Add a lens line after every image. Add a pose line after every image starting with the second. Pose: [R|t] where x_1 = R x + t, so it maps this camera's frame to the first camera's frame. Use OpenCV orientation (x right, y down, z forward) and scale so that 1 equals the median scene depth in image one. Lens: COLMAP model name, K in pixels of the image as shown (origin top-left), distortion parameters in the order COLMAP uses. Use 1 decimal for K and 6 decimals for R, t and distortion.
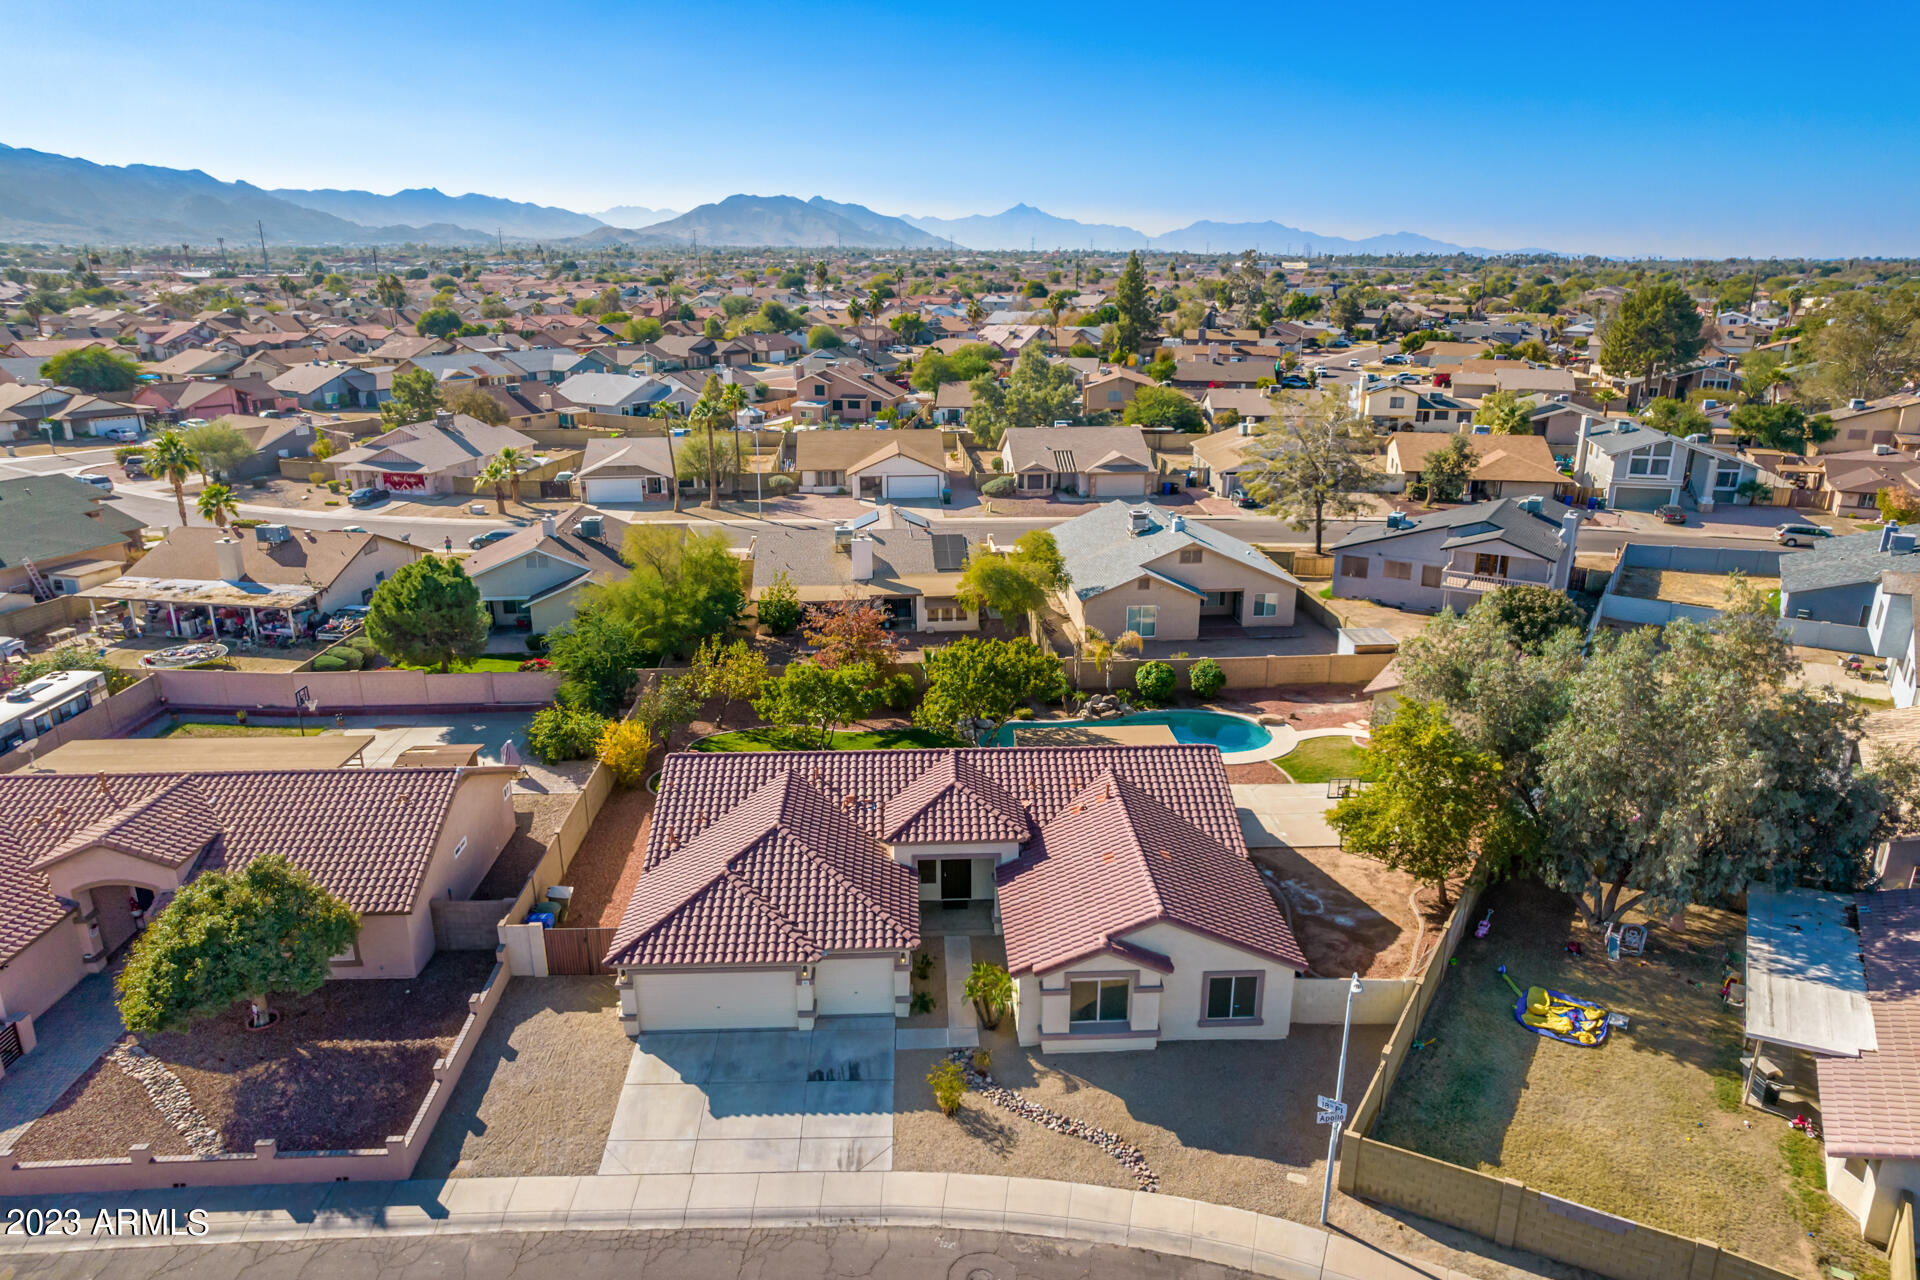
lens RADIAL K [[1232.0, 0, 952.7], [0, 1232.0, 644.7], [0, 0, 1]] dist [-0.036686, 0.049034]
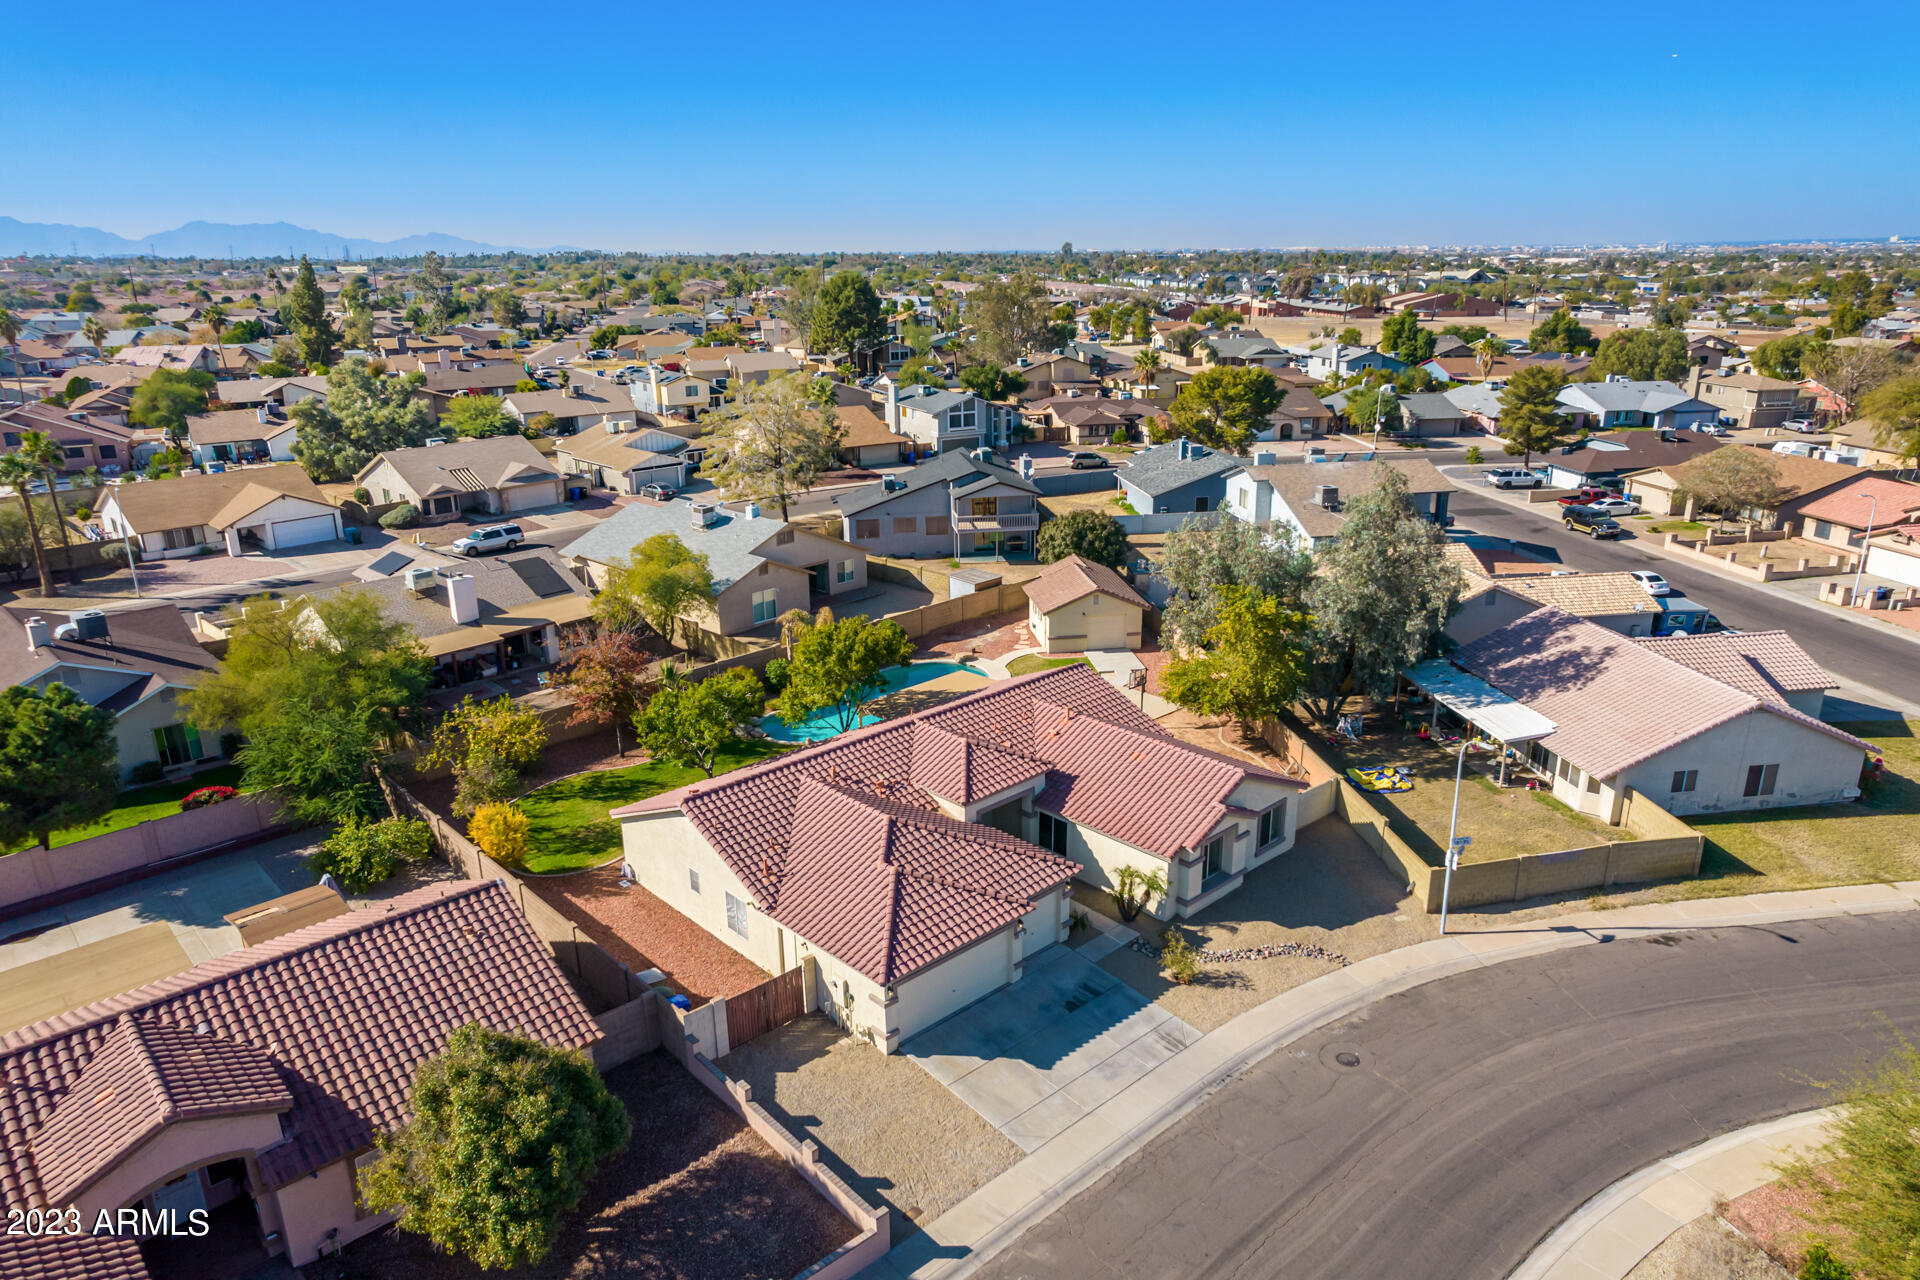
lens RADIAL K [[1244.2, 0, 950.5], [0, 1244.2, 661.9], [0, 0, 1]] dist [-0.046374, 0.046259]
pose [[0.756747, -0.216316, 0.616880, -0.627349], [0.209957, 0.974094, 0.084017, -0.046115], [-0.619073, 0.065939, 0.782560, 0.148563]]
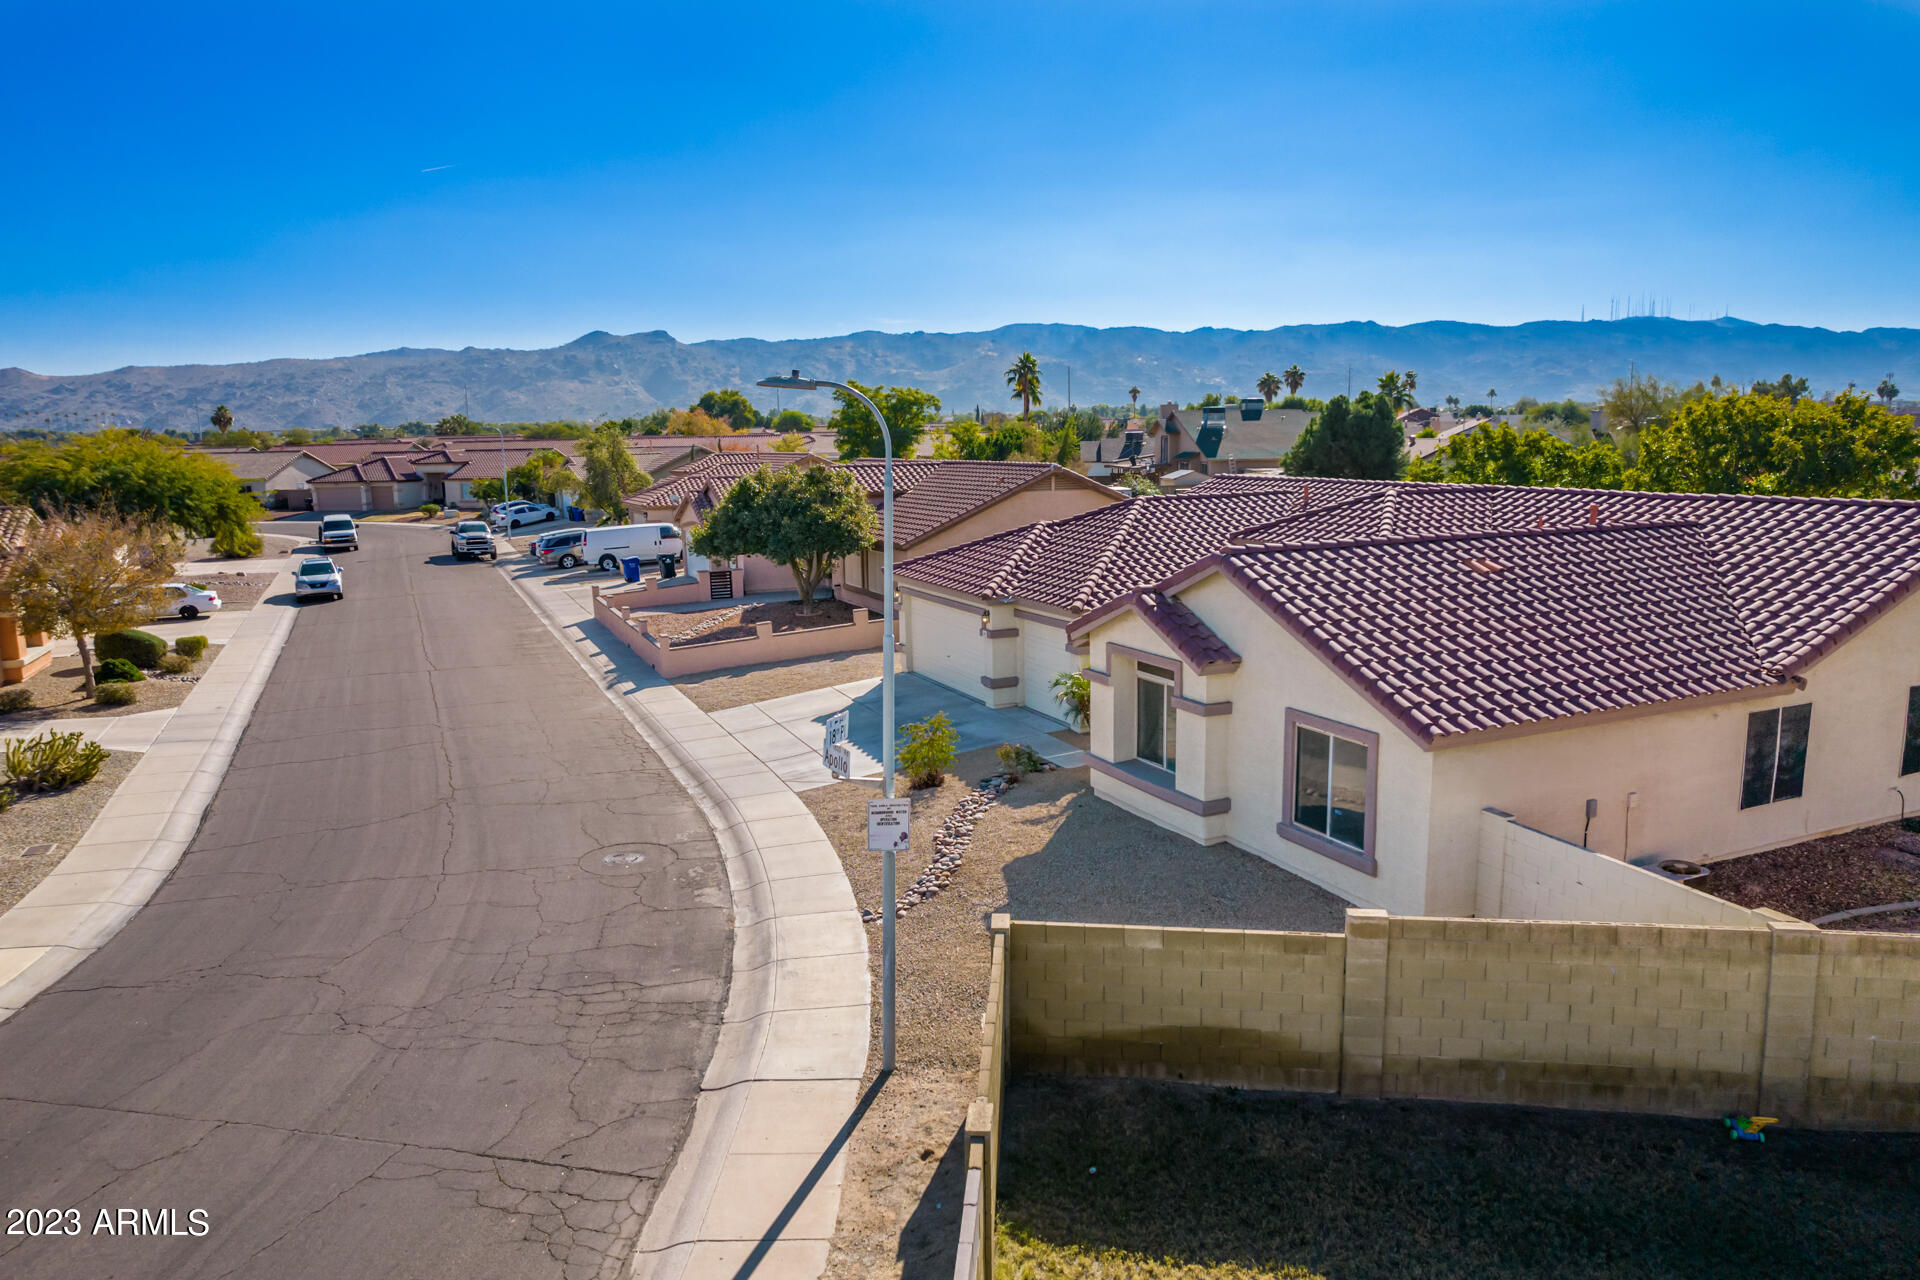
lens RADIAL K [[1244.2, 0, 950.5], [0, 1244.2, 661.9], [0, 0, 1]] dist [-0.046374, 0.046259]
pose [[0.404777, 0.190131, -0.894431, 0.460189], [-0.246345, 0.964654, 0.093574, 0.186880], [0.880608, 0.182462, 0.437307, 0.530075]]
